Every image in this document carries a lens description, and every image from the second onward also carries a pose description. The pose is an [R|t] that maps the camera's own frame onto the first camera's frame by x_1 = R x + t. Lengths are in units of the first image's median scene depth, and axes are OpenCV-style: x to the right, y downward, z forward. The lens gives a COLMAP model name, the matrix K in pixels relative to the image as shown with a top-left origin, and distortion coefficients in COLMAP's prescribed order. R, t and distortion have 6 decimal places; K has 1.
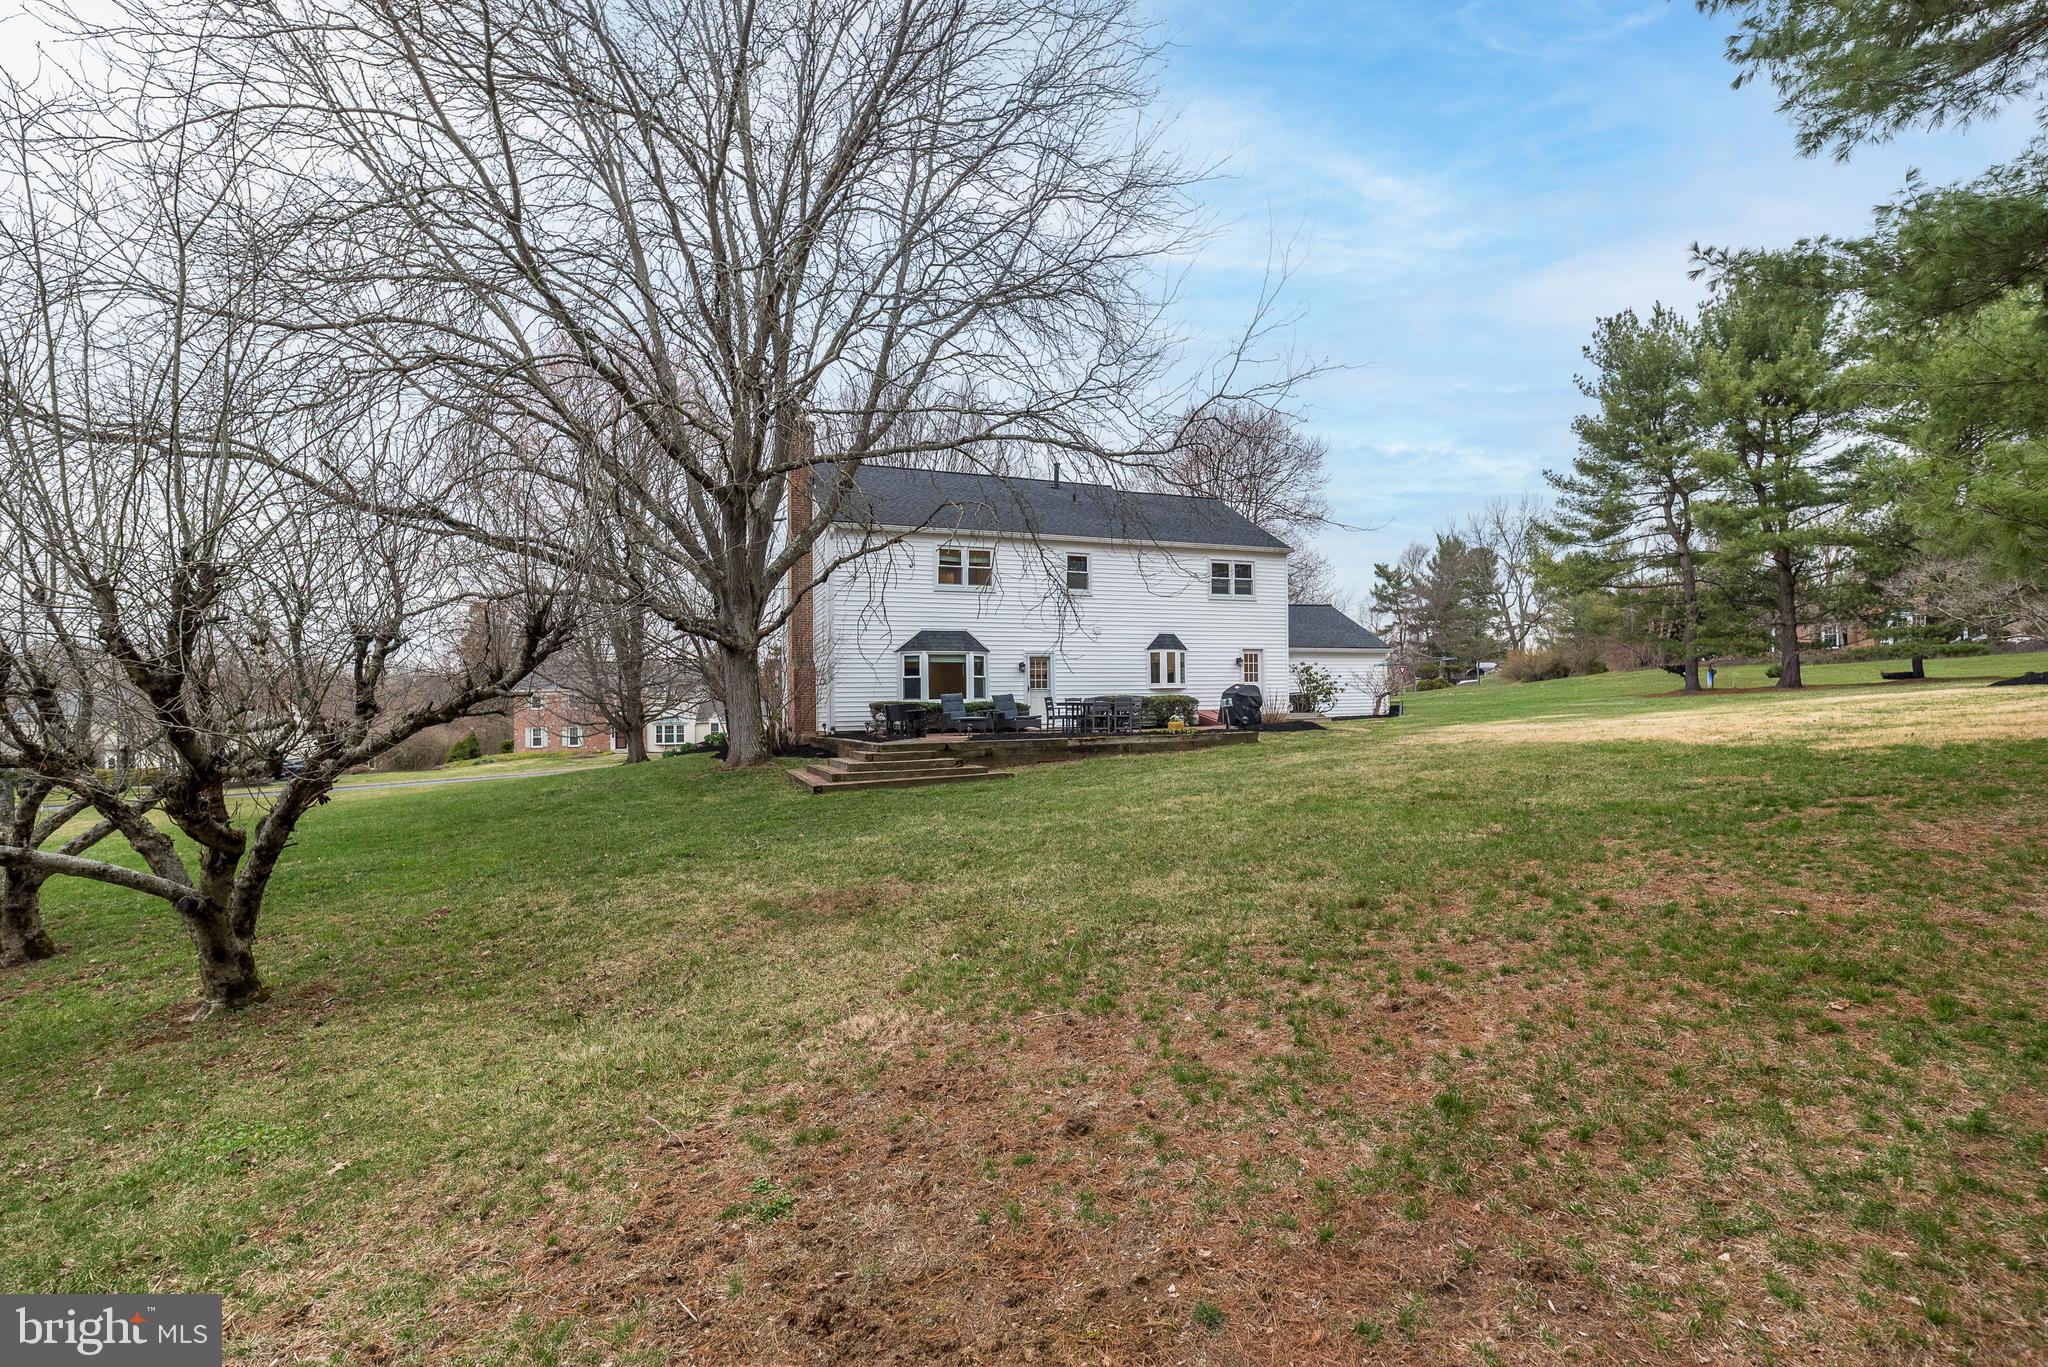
lens RADIAL K [[893.8, 0, 1035.3], [0, 893.8, 681.6], [0, 0, 1]] dist [0.003319, 0.000023]
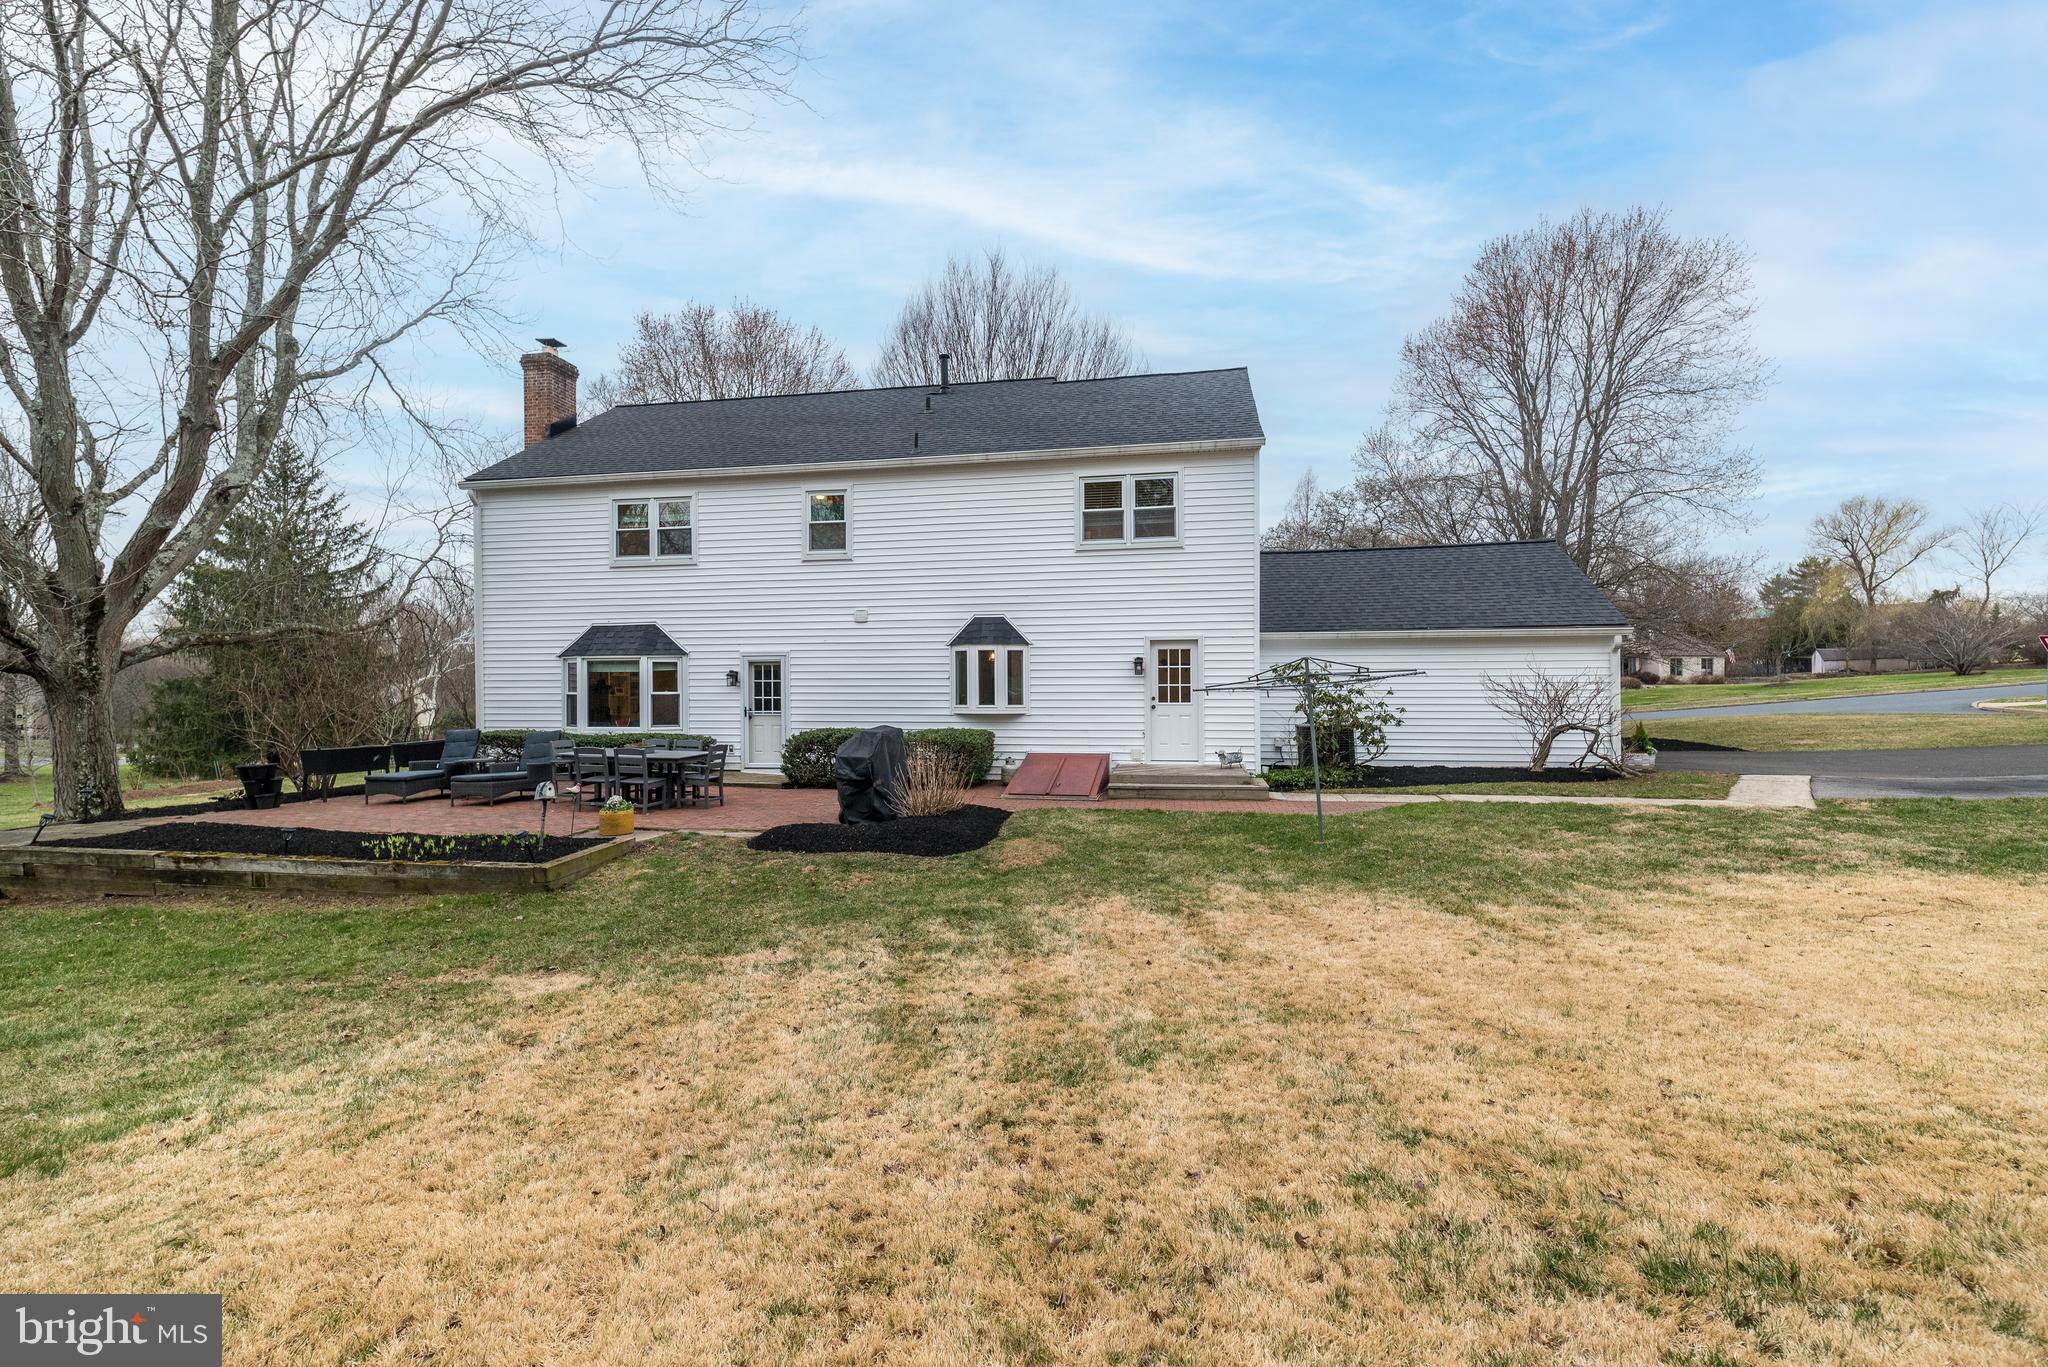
lens RADIAL K [[893.8, 0, 1094.9], [0, 893.8, 649.7], [0, 0, 1]] dist [0.003319, 0.000023]
pose [[0.841423, -0.007156, -0.540330, 0.492054], [0.006643, 0.999974, -0.002898, -0.029616], [0.540336, -0.001151, 0.841448, 0.540093]]
